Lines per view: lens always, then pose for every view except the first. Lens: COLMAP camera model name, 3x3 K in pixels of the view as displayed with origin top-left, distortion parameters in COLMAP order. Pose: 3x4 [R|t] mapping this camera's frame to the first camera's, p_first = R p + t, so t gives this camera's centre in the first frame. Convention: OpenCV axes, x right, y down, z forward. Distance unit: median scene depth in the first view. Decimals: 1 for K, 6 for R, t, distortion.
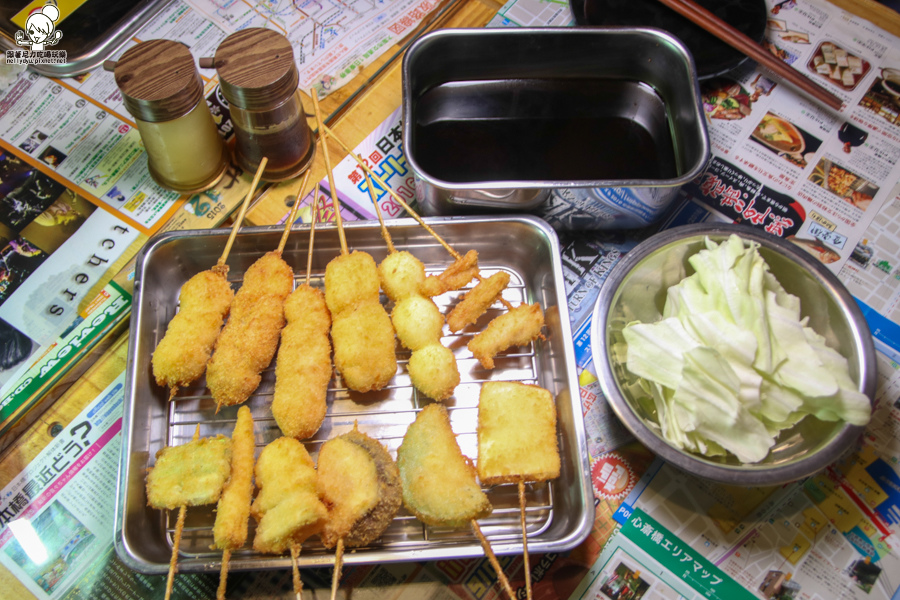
lens RADIAL K [[953.3, 0, 450.0], [0, 953.3, 300.0], [0, 0, 1]] dist [-0.067197, 0.022749]
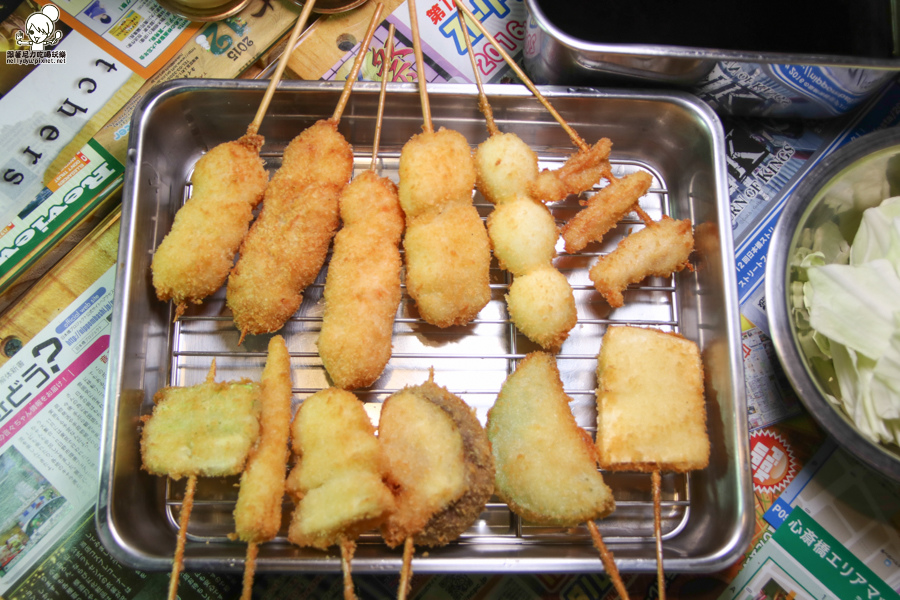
lens RADIAL K [[1069.9, 0, 450.0], [0, 1069.9, 300.0], [0, 0, 1]] dist [-0.018946, 0.009001]
pose [[0.997170, 0.072961, 0.018145, -0.102491], [-0.074956, 0.983509, 0.164596, -0.058918], [-0.005837, -0.165490, 0.986194, 0.199943]]
